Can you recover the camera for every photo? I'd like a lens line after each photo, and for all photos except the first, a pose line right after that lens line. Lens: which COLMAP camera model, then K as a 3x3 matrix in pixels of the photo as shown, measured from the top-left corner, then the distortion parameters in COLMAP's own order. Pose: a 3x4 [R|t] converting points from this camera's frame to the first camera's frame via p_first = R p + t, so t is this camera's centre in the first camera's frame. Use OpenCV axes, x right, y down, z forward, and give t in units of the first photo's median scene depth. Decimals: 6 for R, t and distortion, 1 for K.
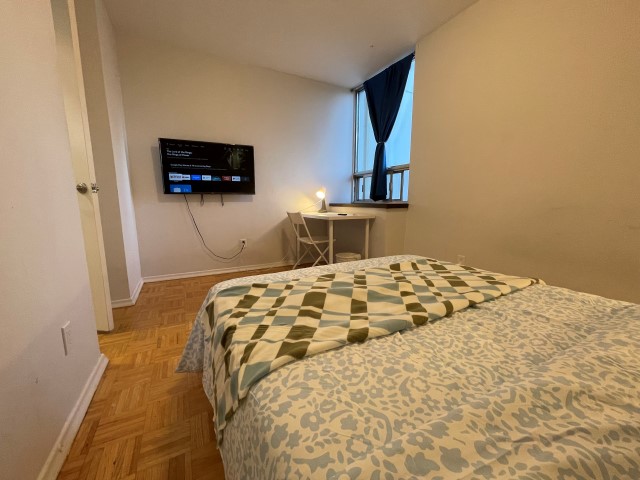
lens RADIAL K [[257.9, 0, 318.4], [0, 257.9, 241.9], [0, 0, 1]] dist [-0.005707, 0.002237]
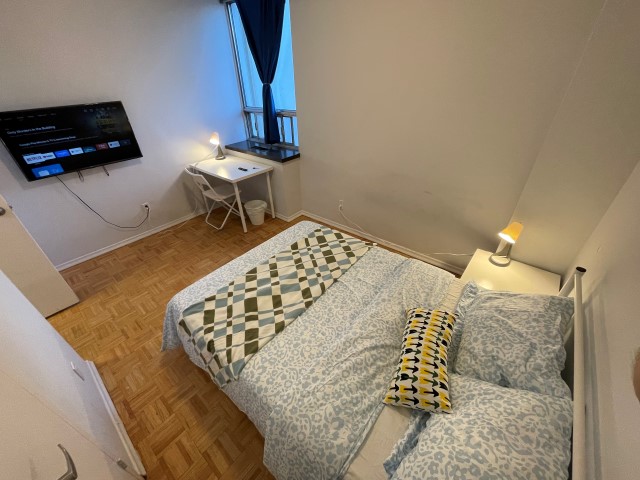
lens RADIAL K [[257.9, 0, 318.4], [0, 257.9, 241.9], [0, 0, 1]] dist [-0.005707, 0.002237]
pose [[0.926935, -0.227693, 0.298241, -0.009567], [0.084050, 0.900637, 0.426367, -0.543729], [-0.365688, -0.370148, 0.853969, -0.302514]]
